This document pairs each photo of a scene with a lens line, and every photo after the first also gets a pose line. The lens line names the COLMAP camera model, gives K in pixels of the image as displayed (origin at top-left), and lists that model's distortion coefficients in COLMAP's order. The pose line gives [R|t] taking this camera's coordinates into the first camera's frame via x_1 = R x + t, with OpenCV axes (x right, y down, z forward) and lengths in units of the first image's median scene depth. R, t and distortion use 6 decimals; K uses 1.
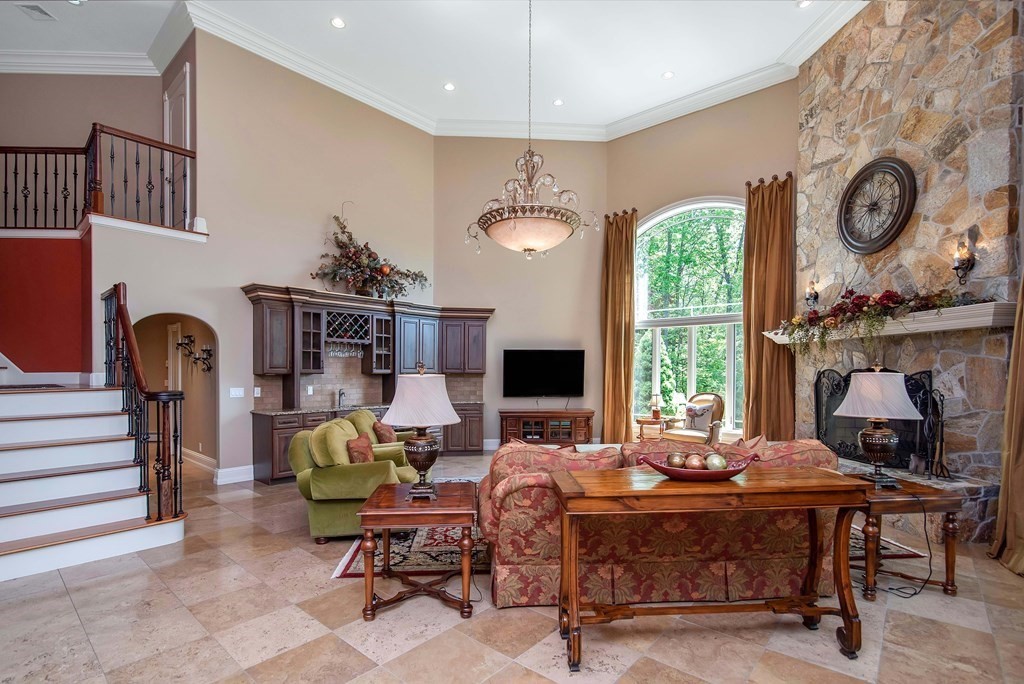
lens RADIAL K [[492.9, 0, 497.6], [0, 492.9, 370.2], [0, 0, 1]] dist [-0.031641, 0.000200]
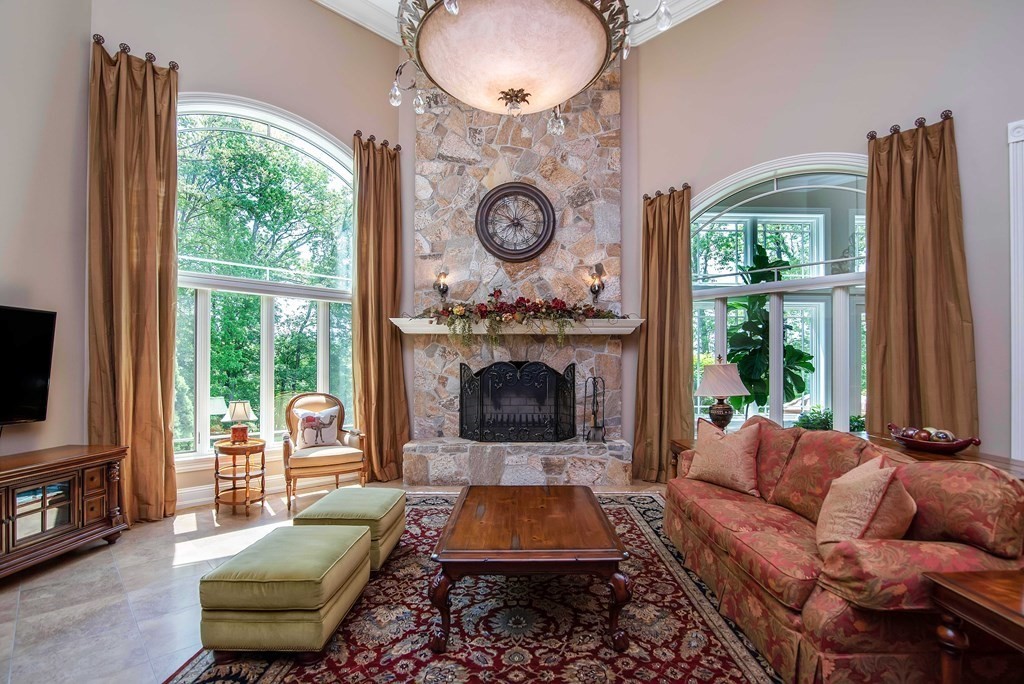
lens RADIAL K [[468.7, 0, 513.7], [0, 468.7, 369.3], [0, 0, 1]] dist [-0.004805, -0.000341]
pose [[0.052984, -0.006939, 0.998571, -0.357136], [-0.005143, 0.999961, 0.007221, 0.007107], [-0.998582, -0.005518, 0.052947, 0.965942]]
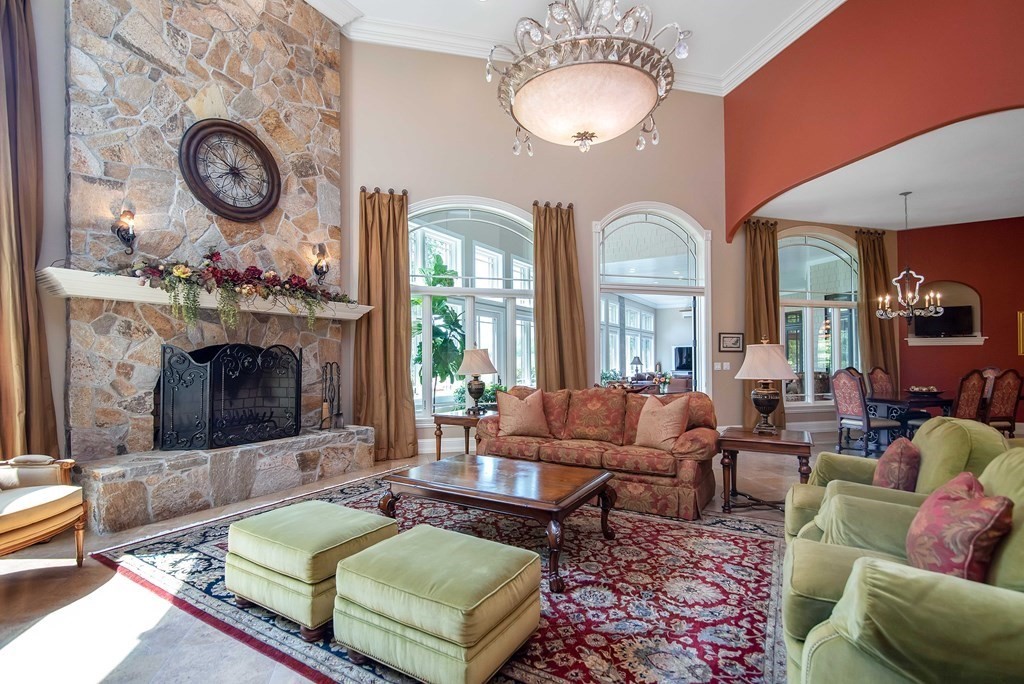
lens RADIAL K [[474.0, 0, 512.3], [0, 474.0, 353.8], [0, 0, 1]] dist [-0.012675, -0.000523]
pose [[-0.818966, 0.005762, 0.573813, -0.189824], [-0.001402, 0.999927, -0.012042, 0.025420], [-0.573841, -0.010667, -0.818898, 1.469320]]
